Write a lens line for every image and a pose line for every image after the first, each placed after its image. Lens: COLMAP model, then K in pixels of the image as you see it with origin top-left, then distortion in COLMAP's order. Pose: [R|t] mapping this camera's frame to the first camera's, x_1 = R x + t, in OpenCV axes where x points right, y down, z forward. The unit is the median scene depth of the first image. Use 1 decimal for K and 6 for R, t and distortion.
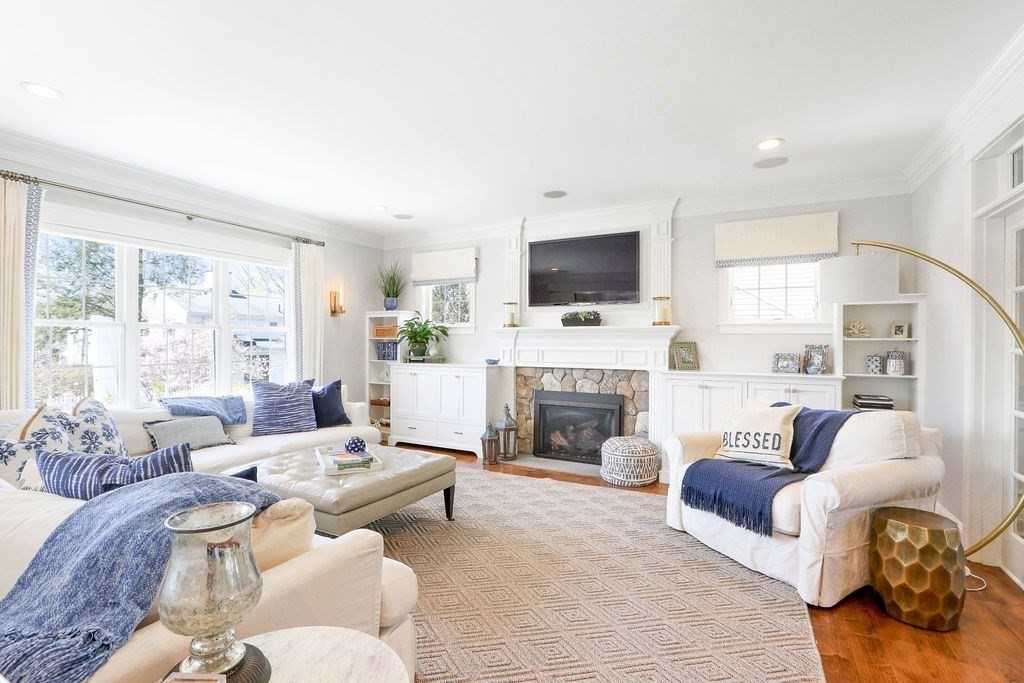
lens RADIAL K [[484.6, 0, 505.1], [0, 484.6, 340.1], [0, 0, 1]] dist [-0.012713, -0.000644]
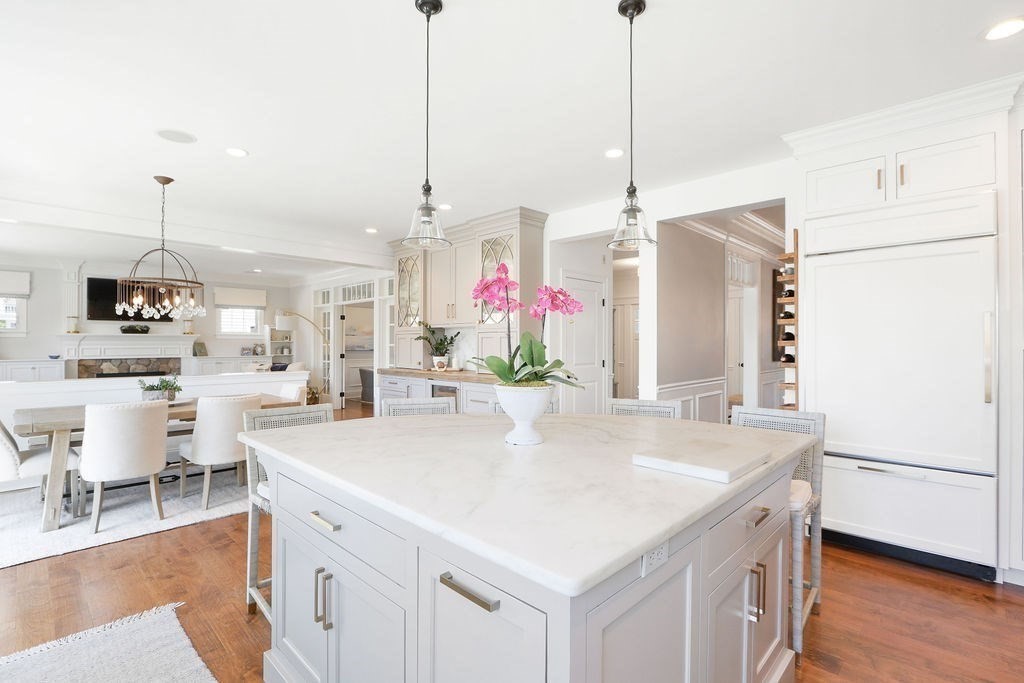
lens RADIAL K [[484.6, 0, 507.7], [0, 484.6, 338.8], [0, 0, 1]] dist [-0.012713, -0.000644]
pose [[0.276352, 0.002928, 0.961052, -1.207765], [-0.003370, 0.999992, -0.002078, -0.012522], [-0.961050, -0.002665, 0.276360, -0.800475]]
